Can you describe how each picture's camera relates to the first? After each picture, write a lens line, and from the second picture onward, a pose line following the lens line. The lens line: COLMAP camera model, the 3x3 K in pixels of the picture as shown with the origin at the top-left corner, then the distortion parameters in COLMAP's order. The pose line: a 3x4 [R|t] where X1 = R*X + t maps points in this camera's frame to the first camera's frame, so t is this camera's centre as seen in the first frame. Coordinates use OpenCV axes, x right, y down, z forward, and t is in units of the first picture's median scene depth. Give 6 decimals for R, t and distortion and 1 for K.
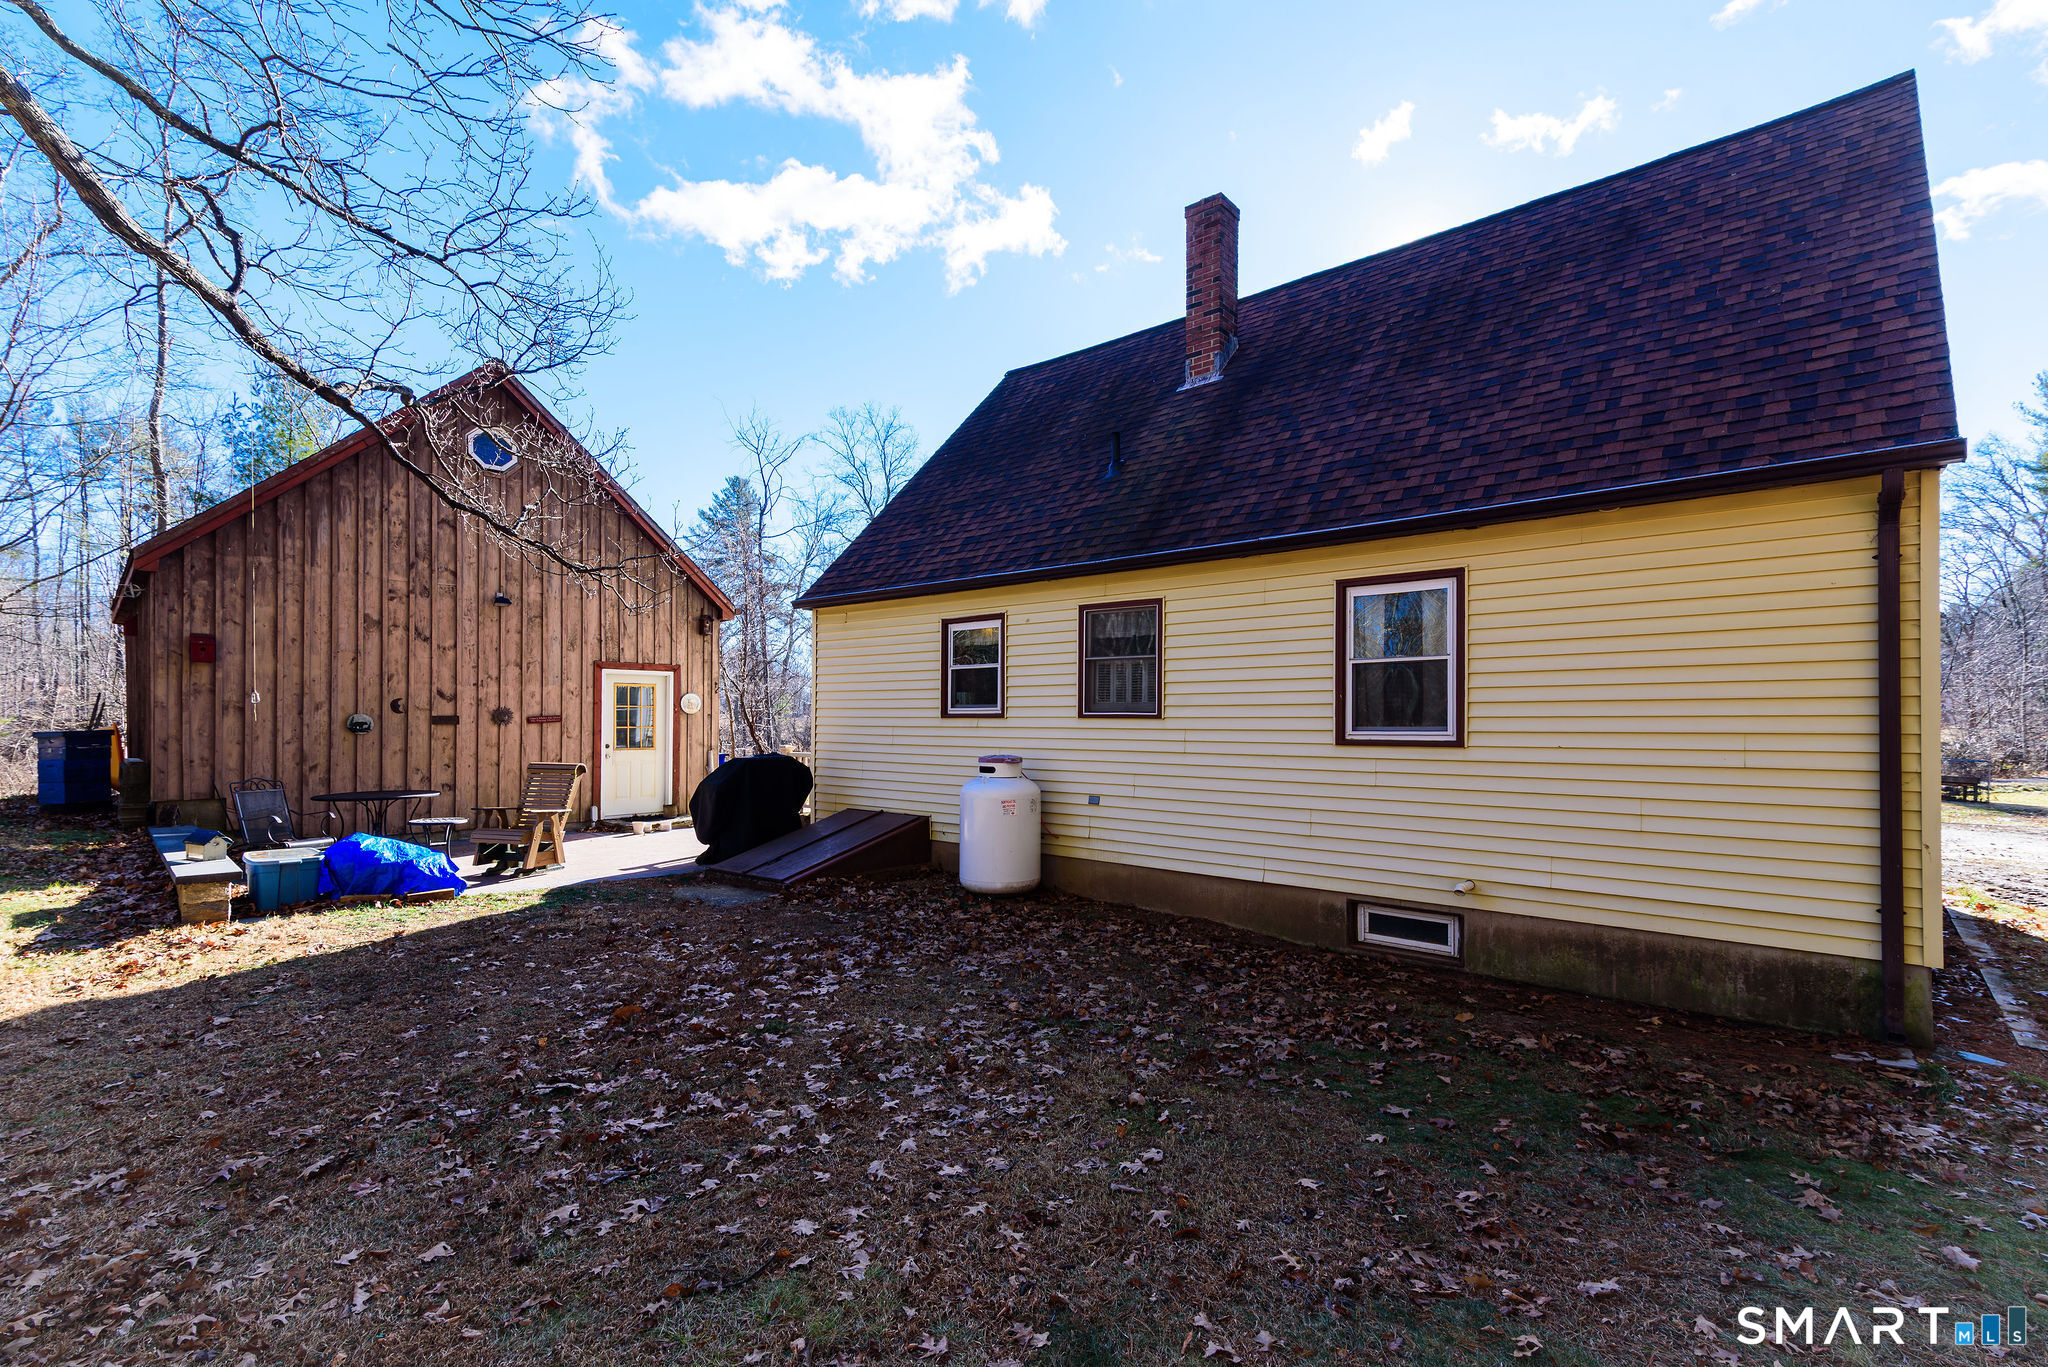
lens RADIAL K [[970.5, 0, 1057.3], [0, 970.5, 708.0], [0, 0, 1]] dist [0.016063, -0.000233]
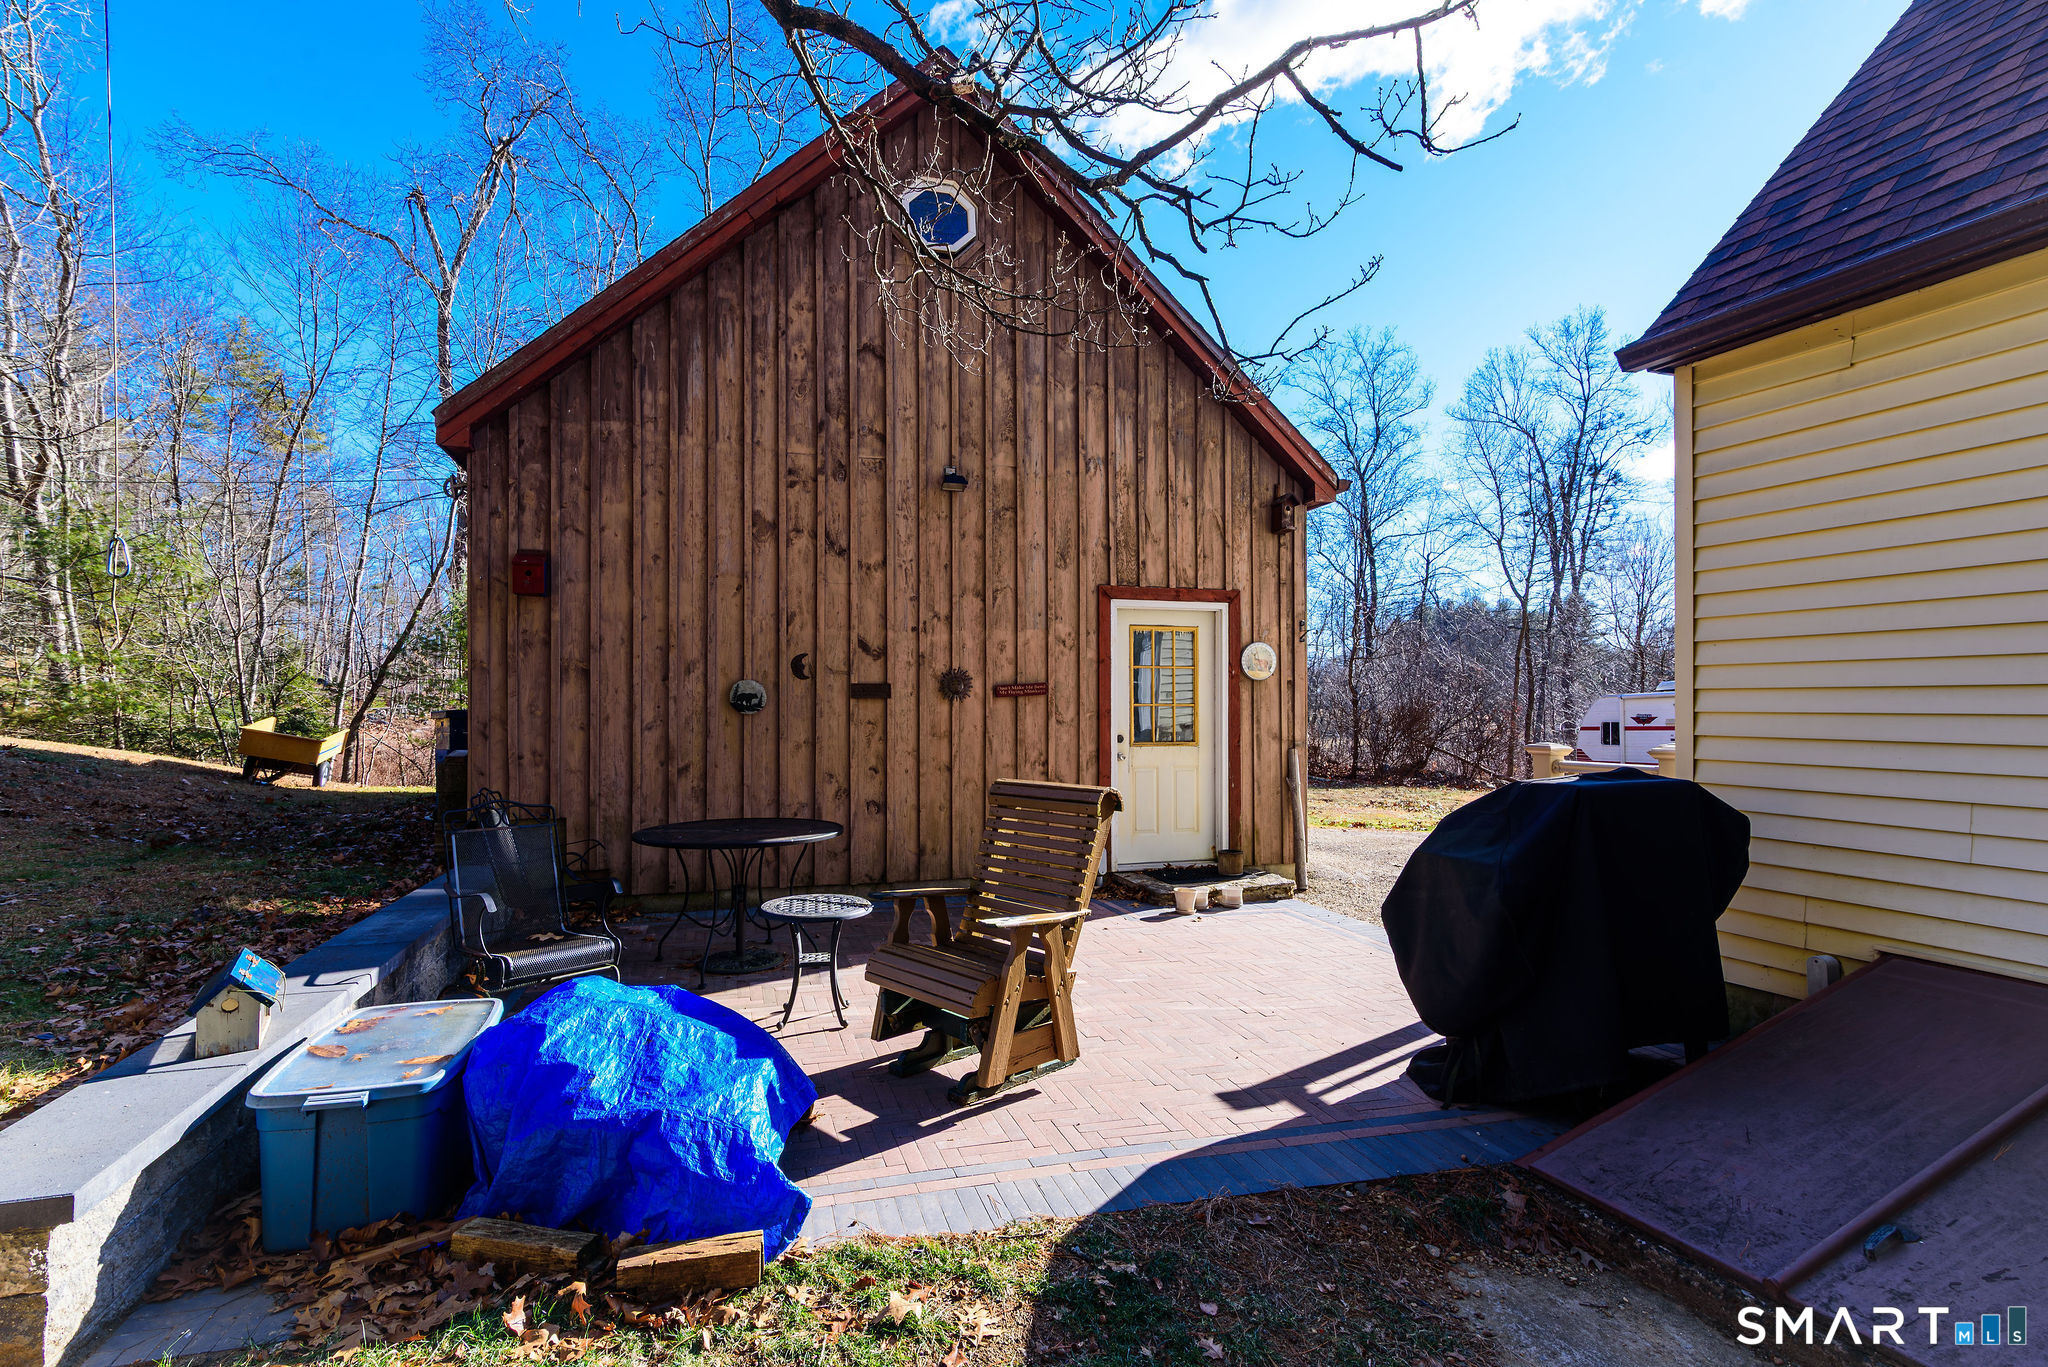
lens RADIAL K [[970.5, 0, 1023.1], [0, 970.5, 694.8], [0, 0, 1]] dist [0.016063, -0.000233]
pose [[0.889423, -0.009257, -0.456990, -0.288323], [0.007436, 0.999956, -0.005785, 0.019087], [0.457024, 0.001747, 0.889453, 0.538842]]
